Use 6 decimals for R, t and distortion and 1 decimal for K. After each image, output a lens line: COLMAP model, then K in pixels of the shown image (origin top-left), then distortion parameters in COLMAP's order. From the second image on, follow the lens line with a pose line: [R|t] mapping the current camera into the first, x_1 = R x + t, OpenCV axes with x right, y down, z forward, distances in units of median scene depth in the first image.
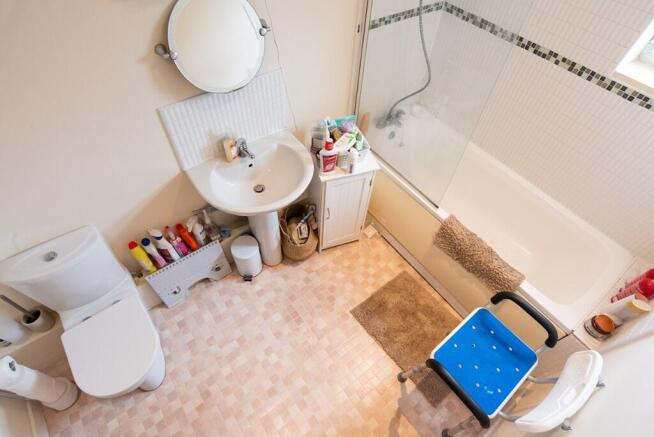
lens RADIAL K [[341.0, 0, 332.1], [0, 341.0, 216.8], [0, 0, 1]] dist [-0.070464, 0.038484]
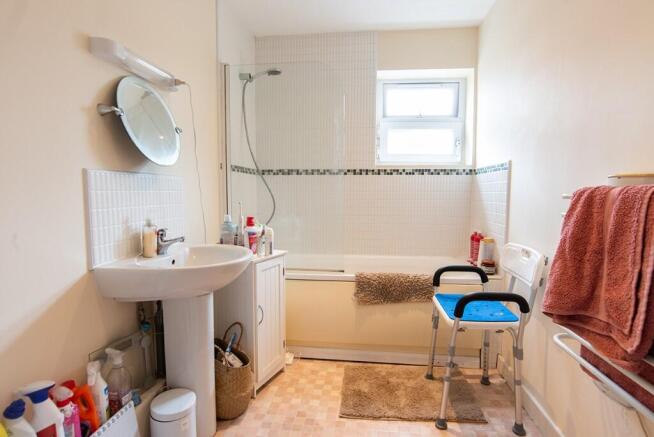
lens RADIAL K [[341.0, 0, 332.1], [0, 341.0, 216.8], [0, 0, 1]] dist [-0.070464, 0.038484]
pose [[0.686593, -0.097029, 0.720538, -0.504993], [0.595203, 0.644151, -0.480420, 0.370730], [-0.417520, 0.758720, 0.500021, 0.301687]]
